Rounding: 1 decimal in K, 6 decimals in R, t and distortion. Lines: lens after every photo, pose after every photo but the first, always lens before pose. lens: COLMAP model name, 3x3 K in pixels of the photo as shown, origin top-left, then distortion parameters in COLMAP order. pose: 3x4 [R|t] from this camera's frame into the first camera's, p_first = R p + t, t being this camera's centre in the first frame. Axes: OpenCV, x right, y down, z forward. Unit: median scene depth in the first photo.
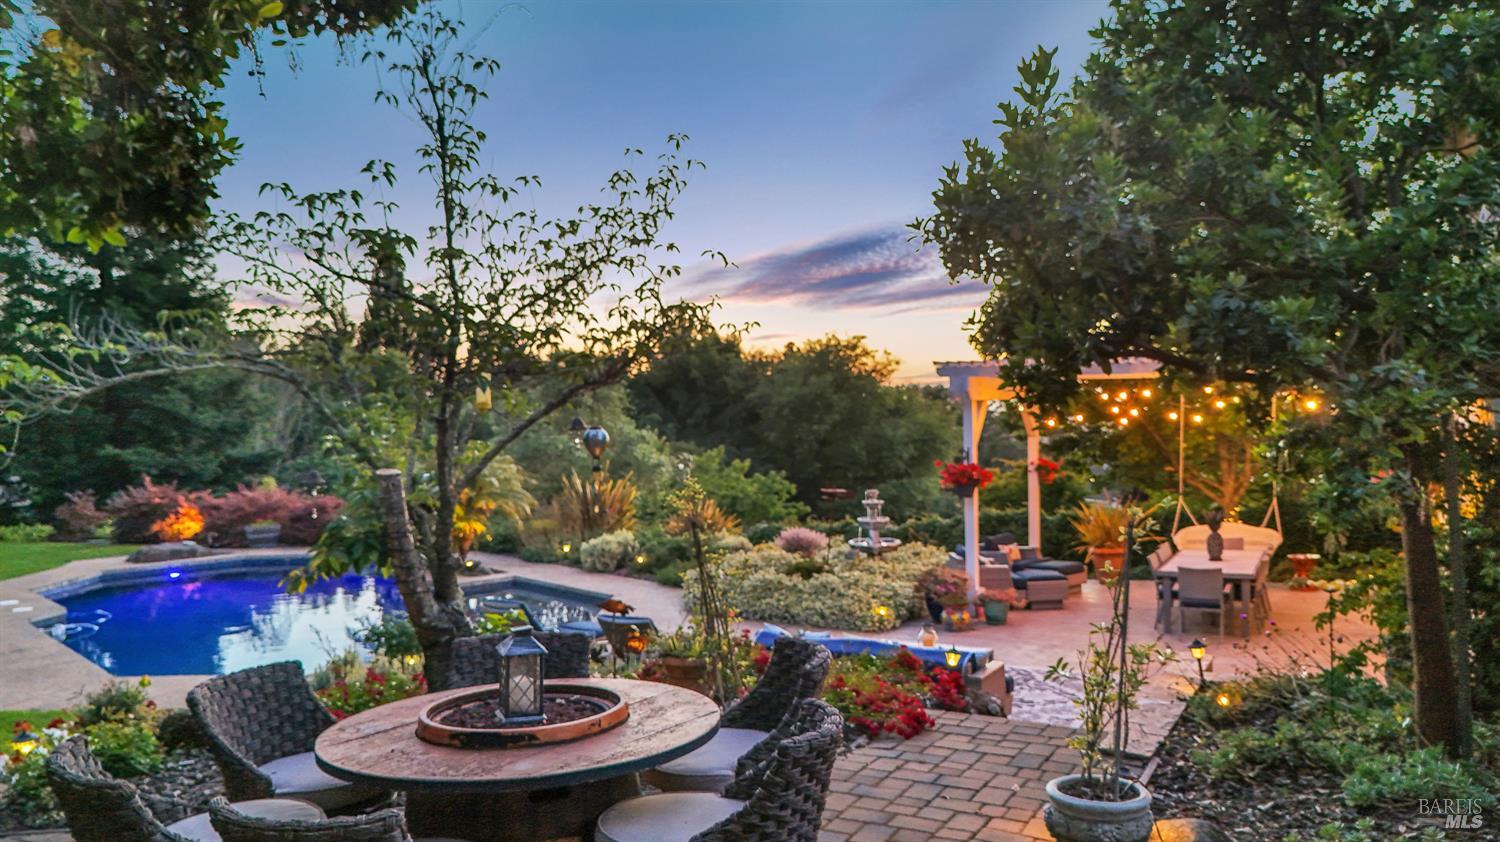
lens RADIAL K [[1117.9, 0, 735.8], [0, 1117.9, 431.9], [0, 0, 1]] dist [0.030724, -0.013559]
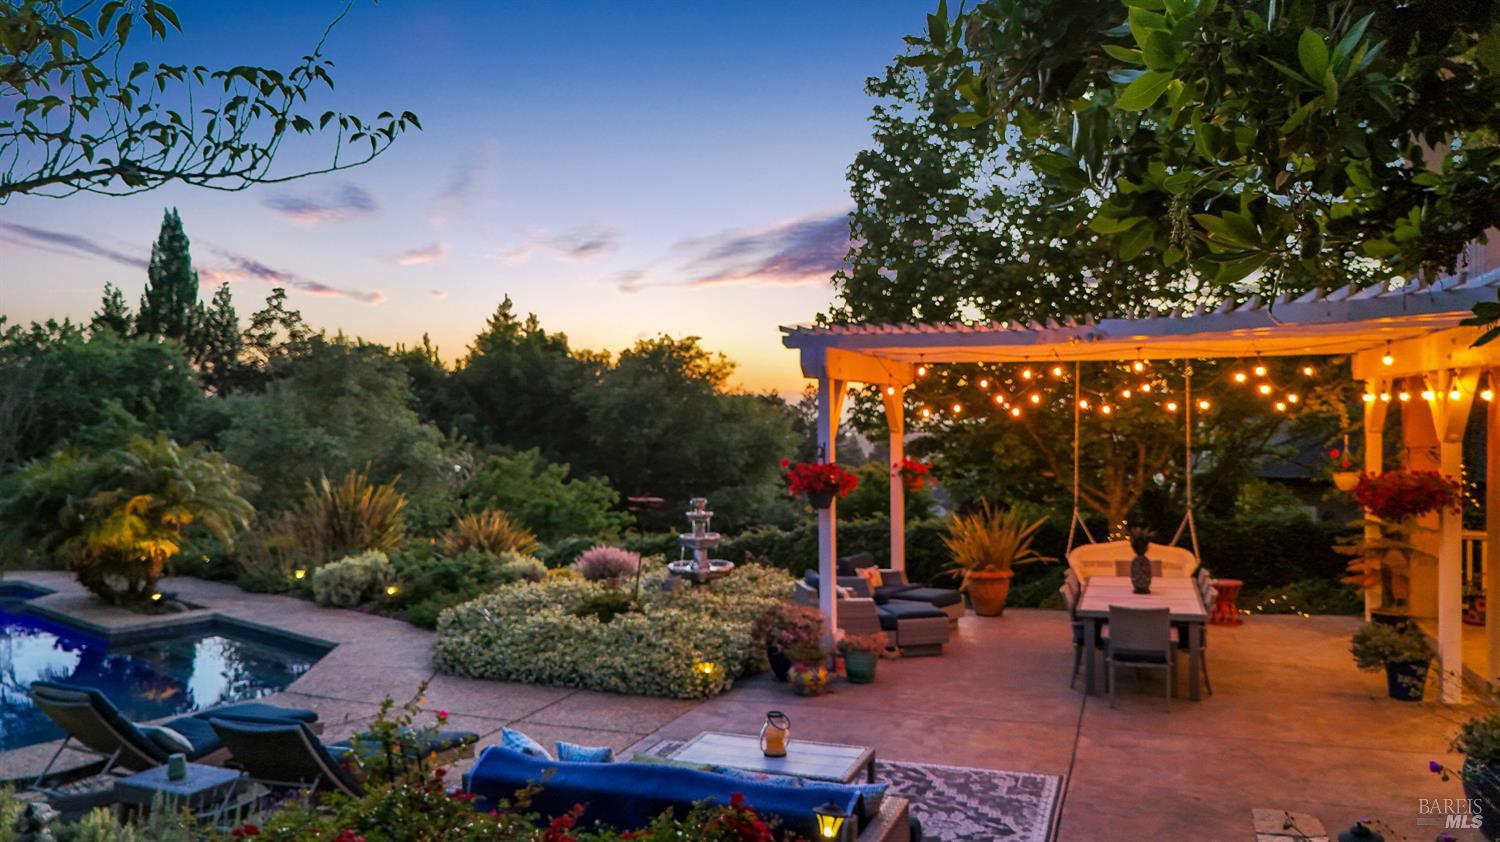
lens RADIAL K [[1117.9, 0, 744.9], [0, 1117.9, 422.2], [0, 0, 1]] dist [0.030724, -0.013559]
pose [[0.987940, 0.013480, 0.154247, 0.032507], [-0.011076, 0.999804, -0.016436, 0.011062], [-0.154438, 0.014529, 0.987896, 0.222412]]
